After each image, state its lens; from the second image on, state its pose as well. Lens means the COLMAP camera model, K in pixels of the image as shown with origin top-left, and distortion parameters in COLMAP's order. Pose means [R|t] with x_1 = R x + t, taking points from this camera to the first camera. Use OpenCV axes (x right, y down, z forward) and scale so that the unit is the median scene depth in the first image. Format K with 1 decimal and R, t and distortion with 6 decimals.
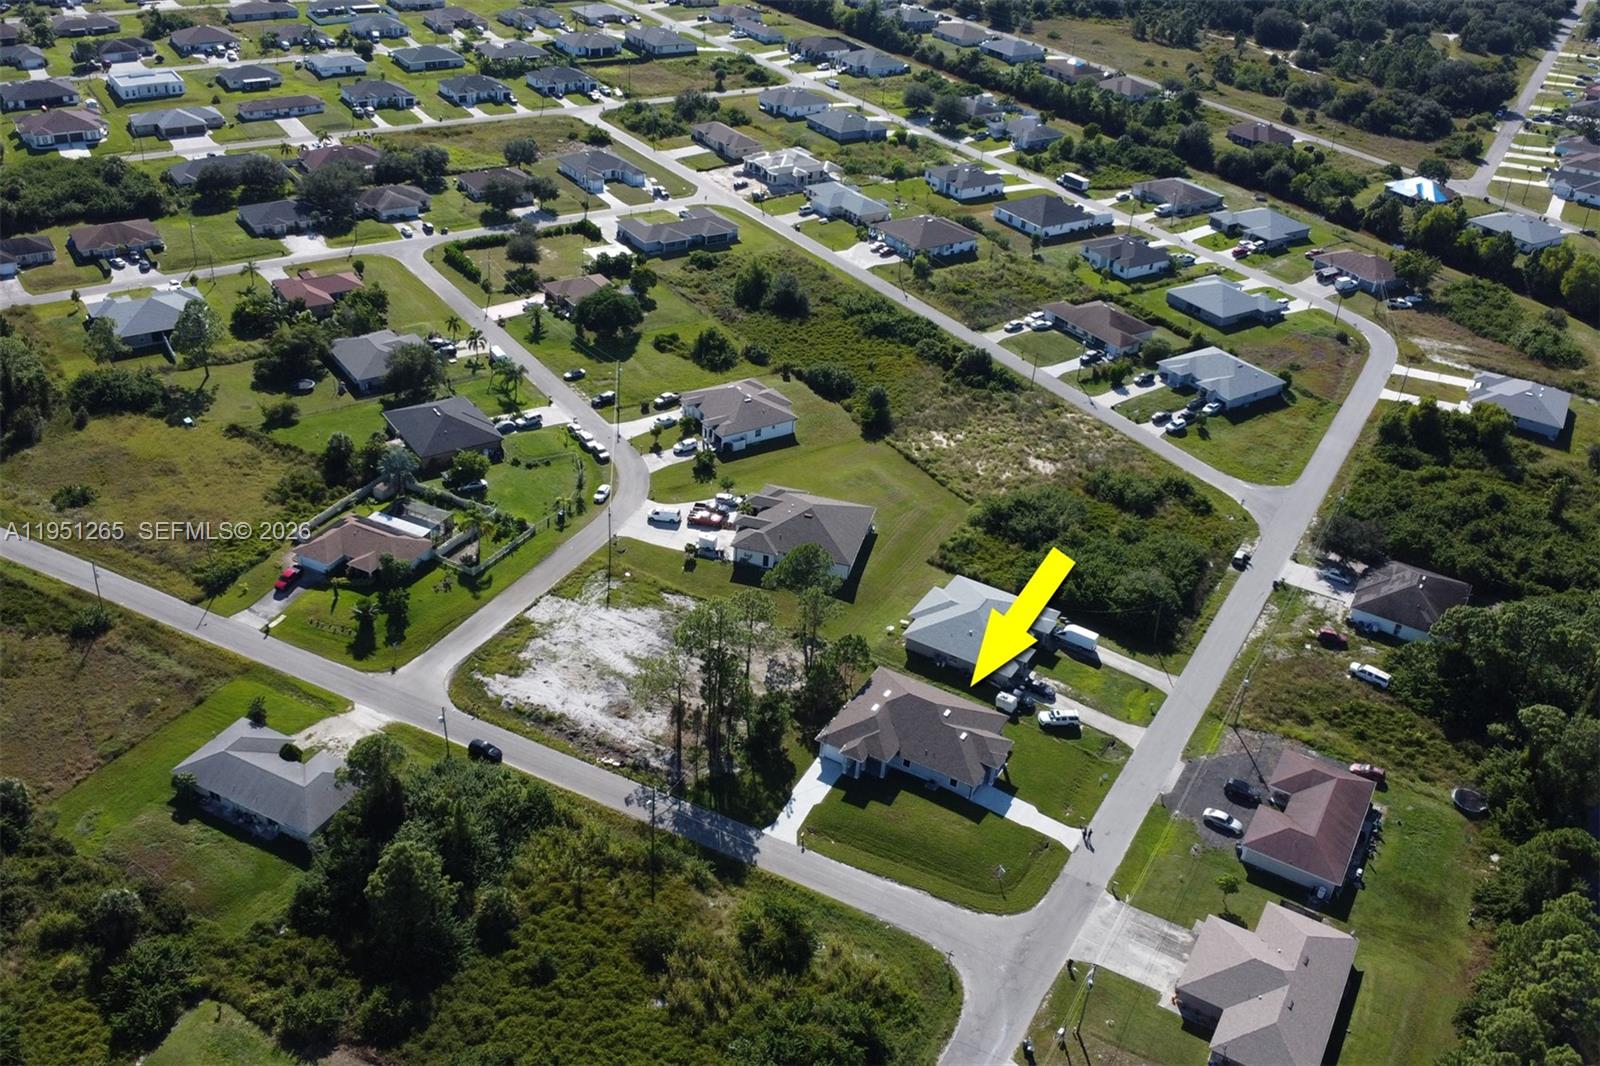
lens RADIAL K [[1378.3, 0, 788.7], [0, 1378.3, 533.4], [0, 0, 1]] dist [-0.020711, -0.009009]
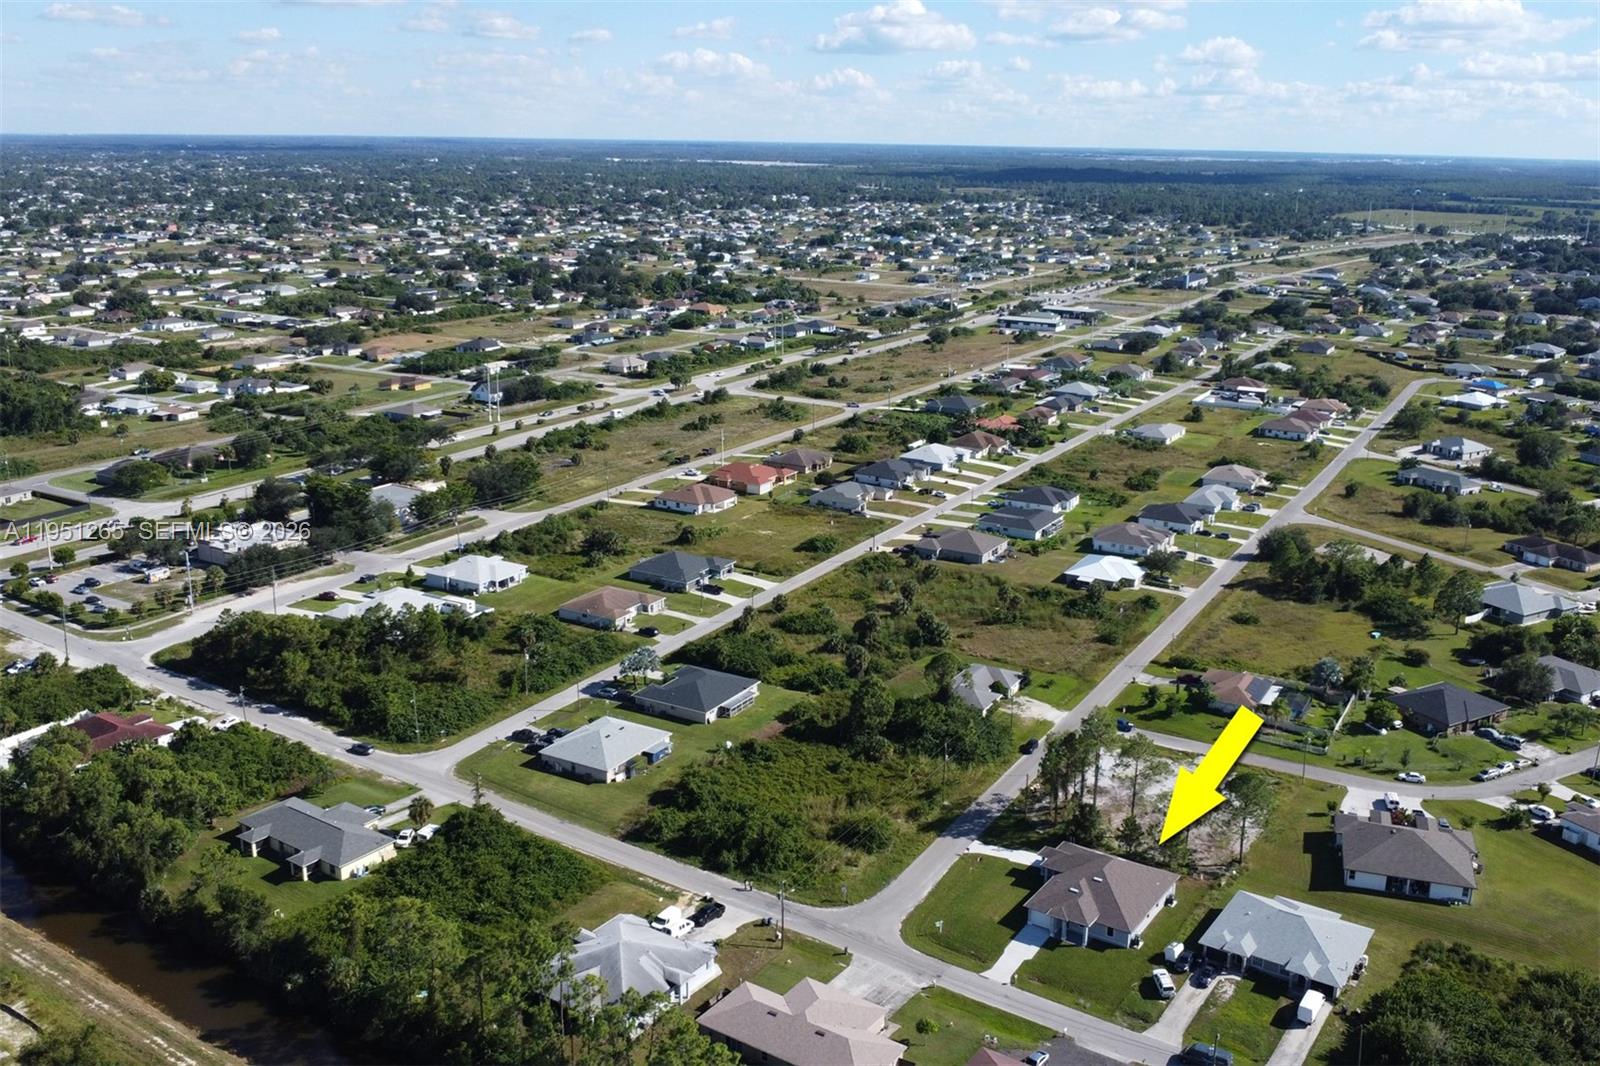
lens RADIAL K [[1447.6, 0, 853.6], [0, 1447.6, 517.9], [0, 0, 1]] dist [-0.014928, -0.030418]
pose [[-0.039372, 0.198194, -0.979372, 1.108768], [-0.545923, 0.816652, 0.187211, -0.198534], [0.836910, 0.542032, 0.076045, 0.552152]]
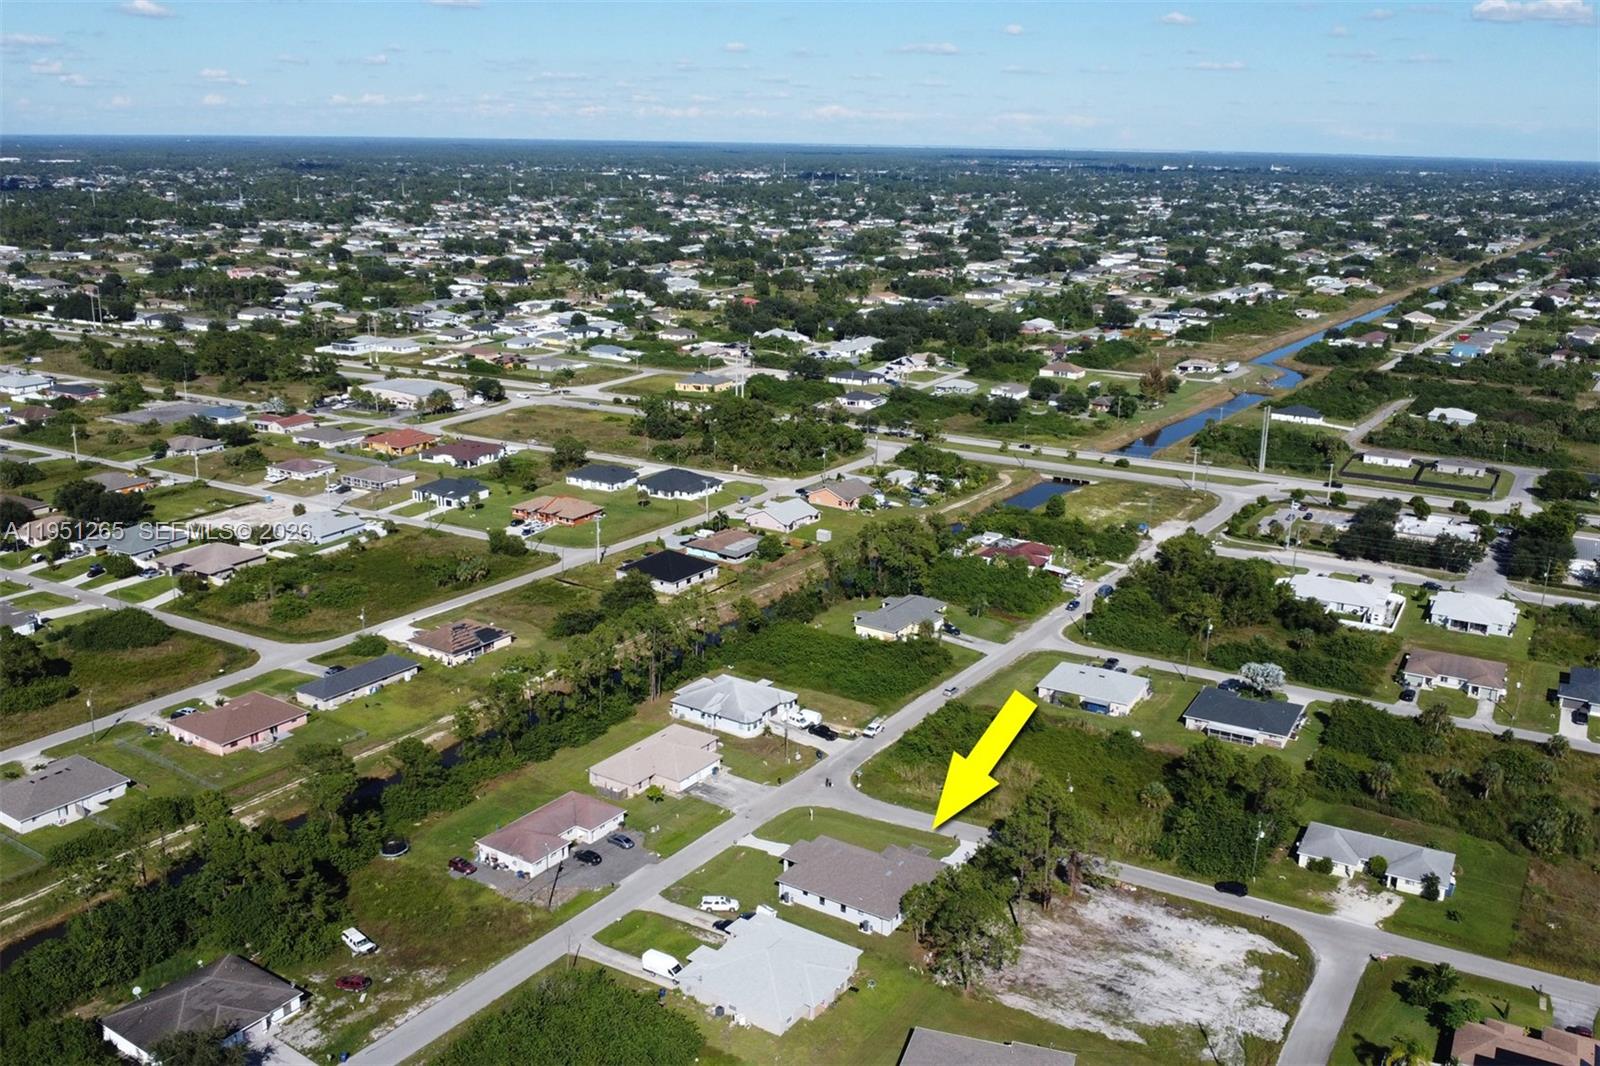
lens RADIAL K [[1412.8, 0, 779.3], [0, 1412.8, 531.0], [0, 0, 1]] dist [-0.014957, -0.025966]
pose [[-0.994992, -0.088351, 0.046755, 0.122465], [-0.024816, 0.671426, 0.740656, -0.847010], [-0.096830, 0.735787, -0.670255, 1.480622]]
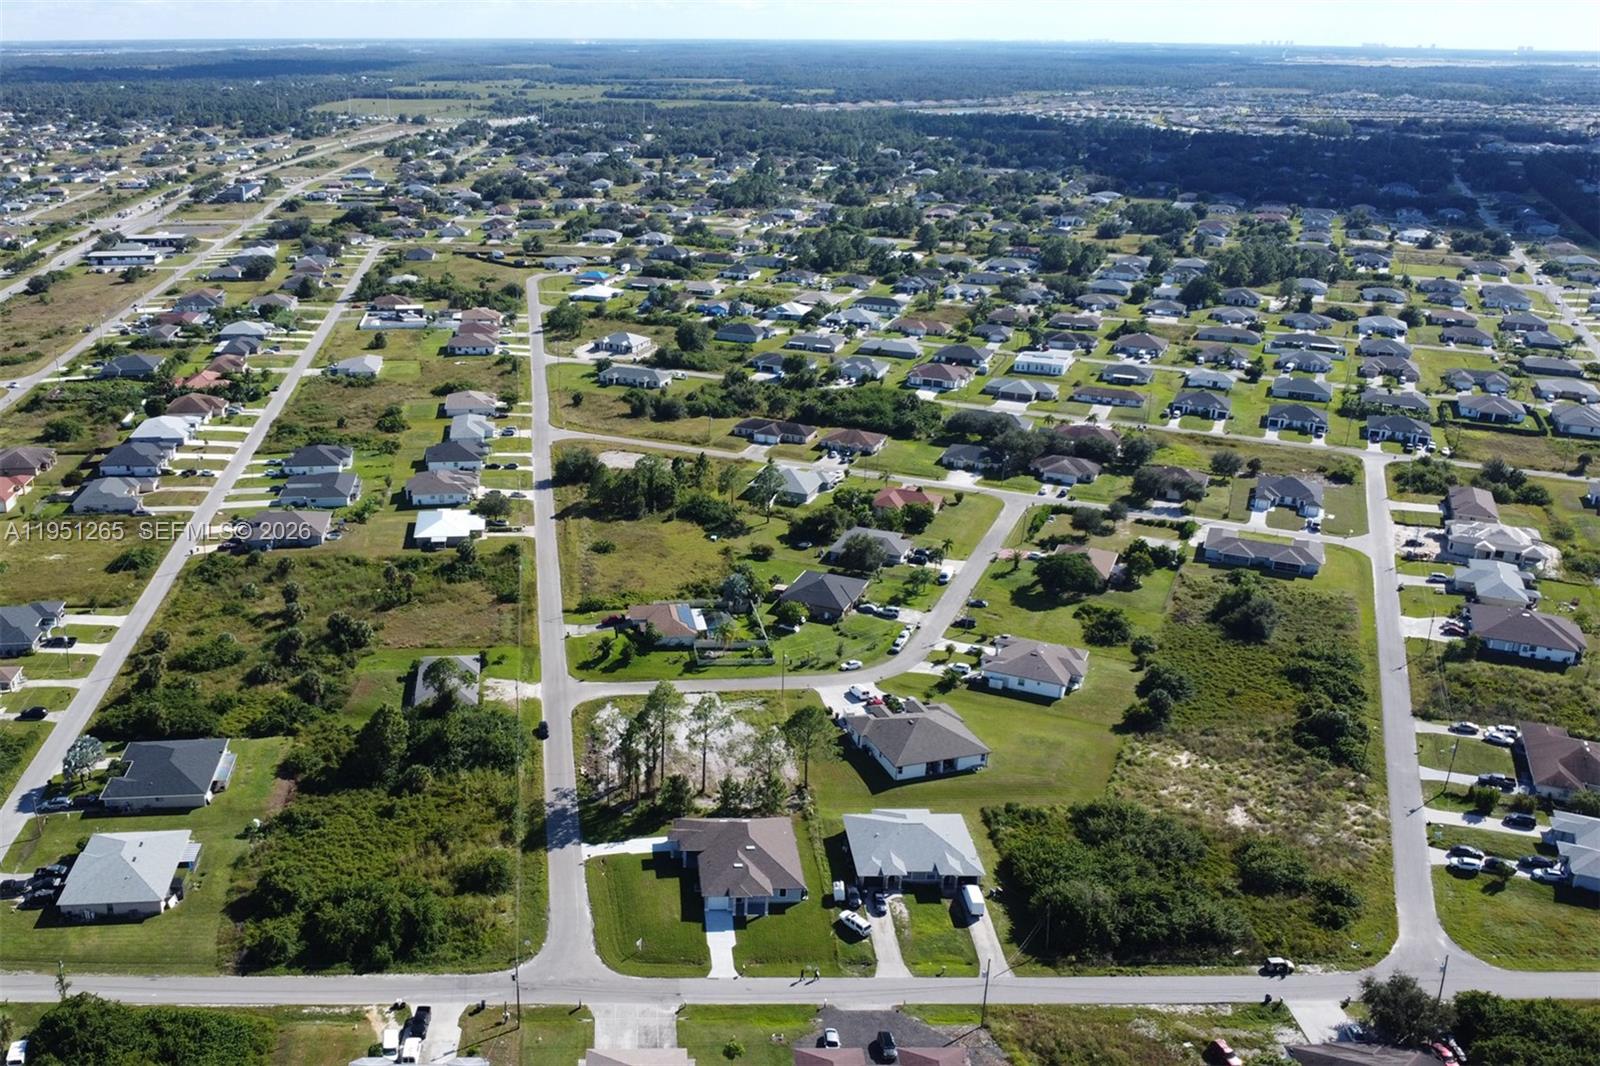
lens RADIAL K [[1375.1, 0, 666.8], [0, 1375.1, 532.9], [0, 0, 1]] dist [-0.024874, -0.001221]
pose [[0.527735, 0.239600, -0.814916, 0.891306], [-0.427608, 0.903895, -0.011156, -0.062492], [0.733925, 0.354352, 0.579472, 0.169877]]
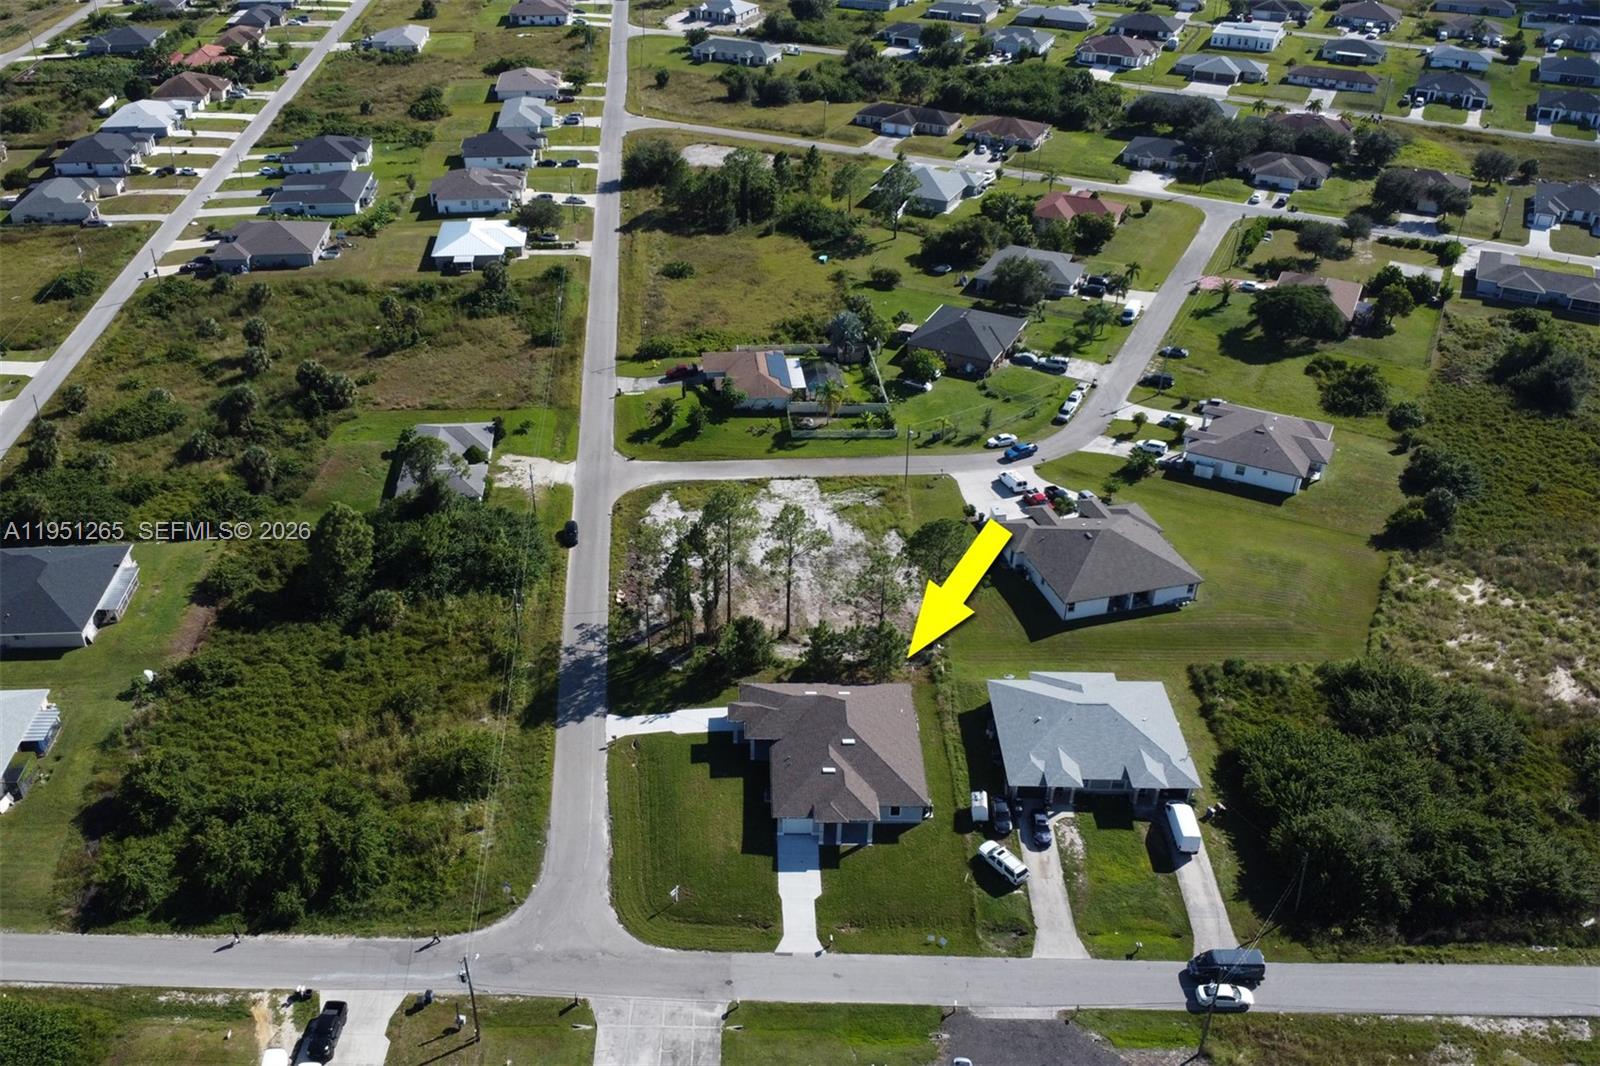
lens RADIAL K [[1393.7, 0, 735.0], [0, 1393.7, 529.9], [0, 0, 1]] dist [-0.017364, -0.033023]
pose [[0.491400, 0.405841, -0.770596, 0.595934], [-0.432437, 0.881718, 0.188604, -0.088563], [0.755992, 0.240554, 0.608777, 0.413471]]
